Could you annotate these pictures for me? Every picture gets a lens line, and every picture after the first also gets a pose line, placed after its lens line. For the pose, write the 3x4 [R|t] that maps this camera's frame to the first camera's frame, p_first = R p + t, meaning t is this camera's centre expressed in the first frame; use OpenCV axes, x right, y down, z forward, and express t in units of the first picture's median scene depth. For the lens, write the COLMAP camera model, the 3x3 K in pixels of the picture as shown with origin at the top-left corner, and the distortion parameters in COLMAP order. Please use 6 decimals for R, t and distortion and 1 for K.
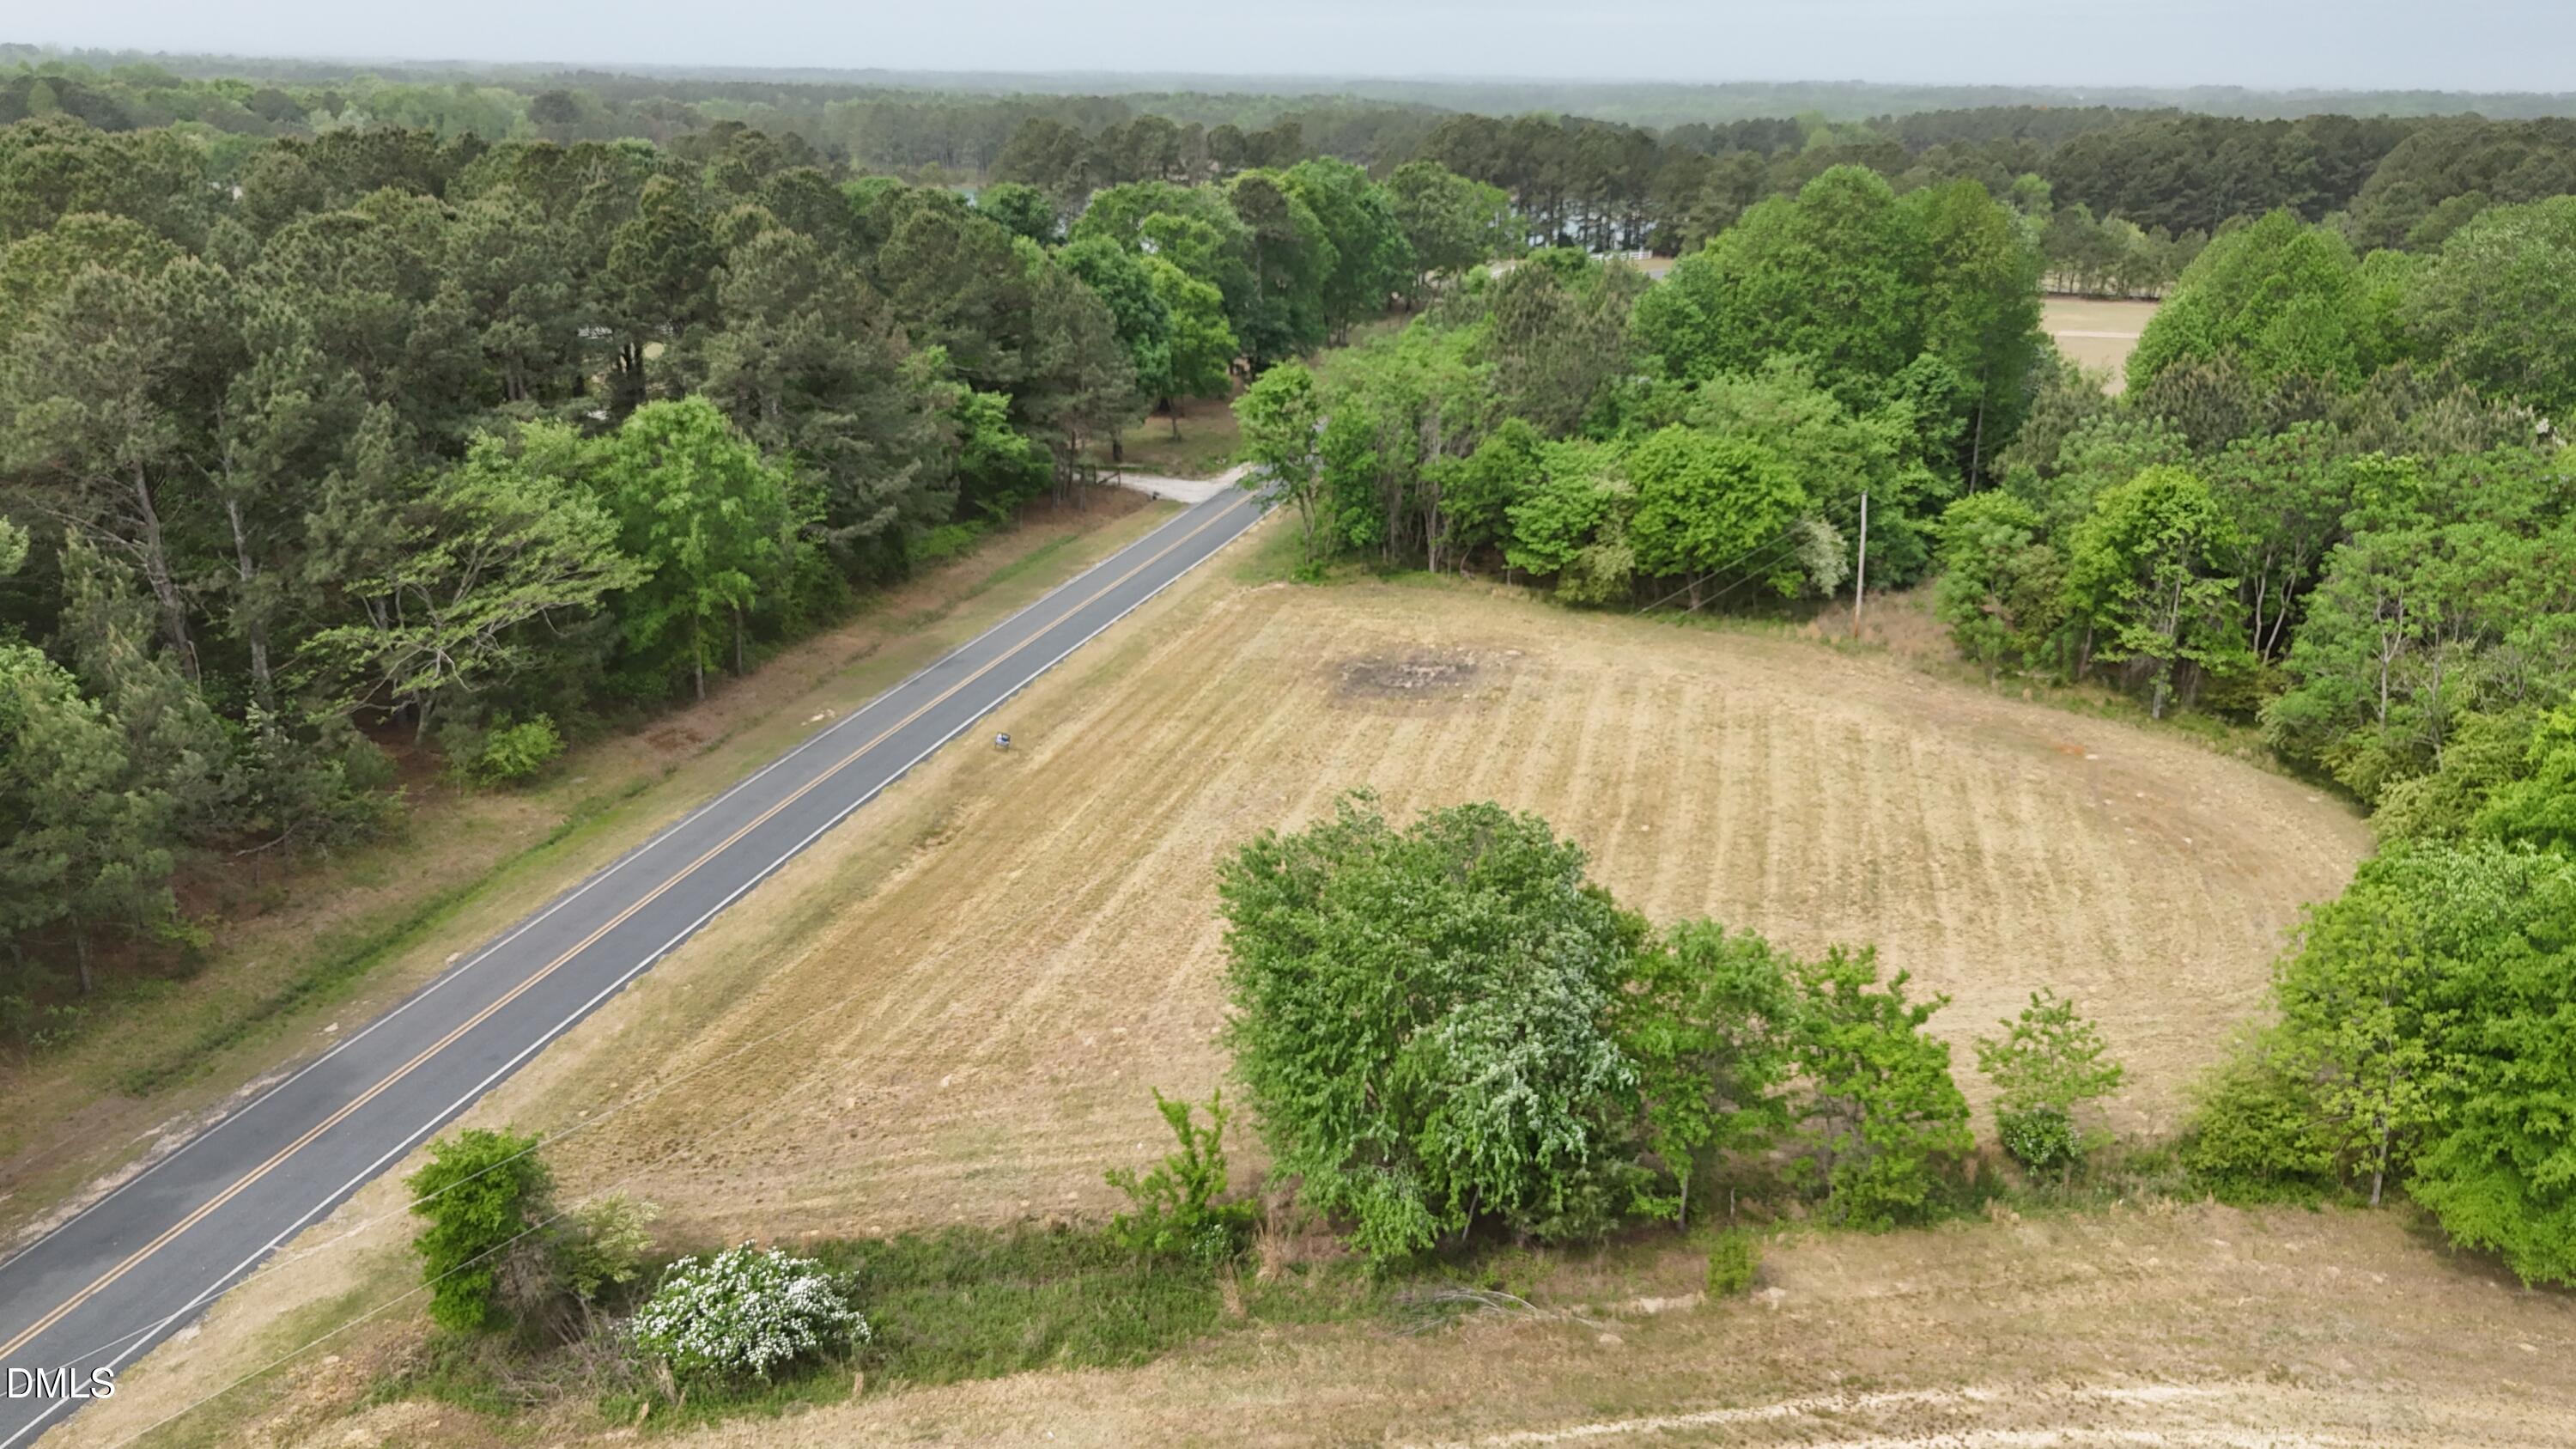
lens RADIAL K [[1896.9, 0, 1285.4], [0, 1896.9, 727.1], [0, 0, 1]] dist [0.066435, -0.065596]
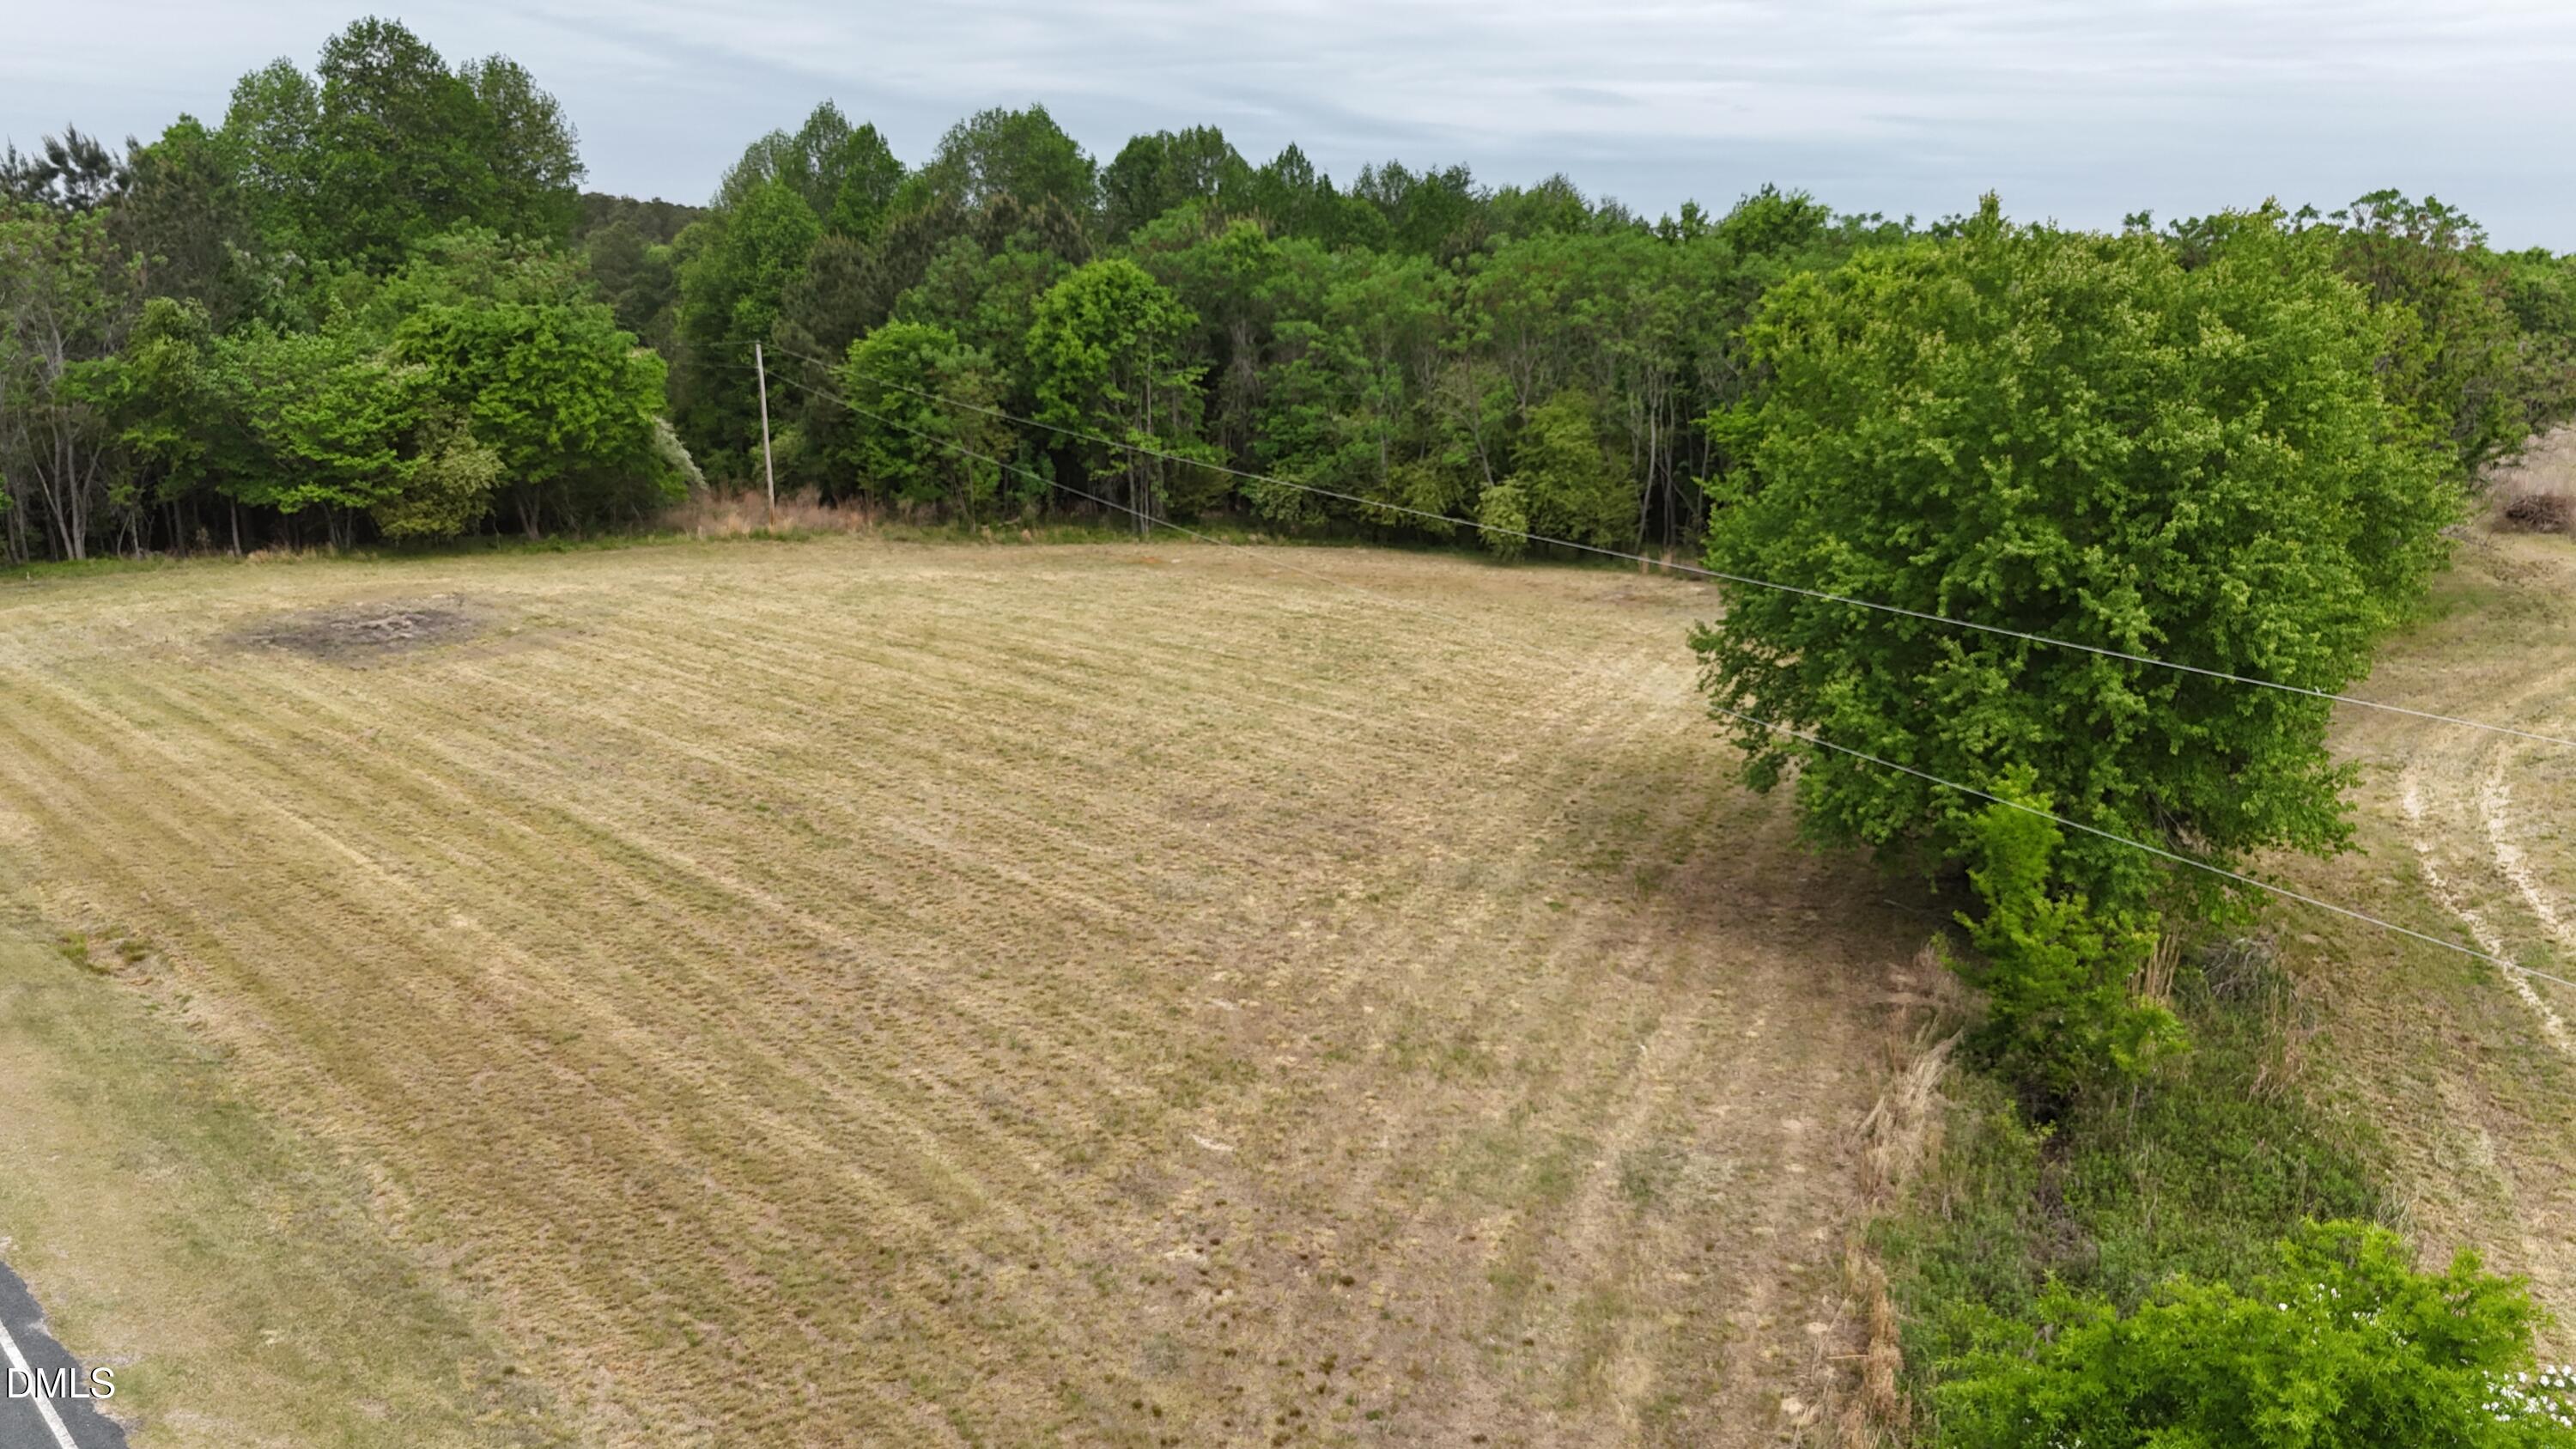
lens RADIAL K [[1896.9, 0, 1271.3], [0, 1896.9, 719.5], [0, 0, 1]] dist [0.066435, -0.065596]
pose [[0.533585, -0.207675, 0.819853, -0.260918], [0.273768, 0.959604, 0.064898, 0.035693], [-0.800211, 0.189821, 0.568885, 0.375658]]
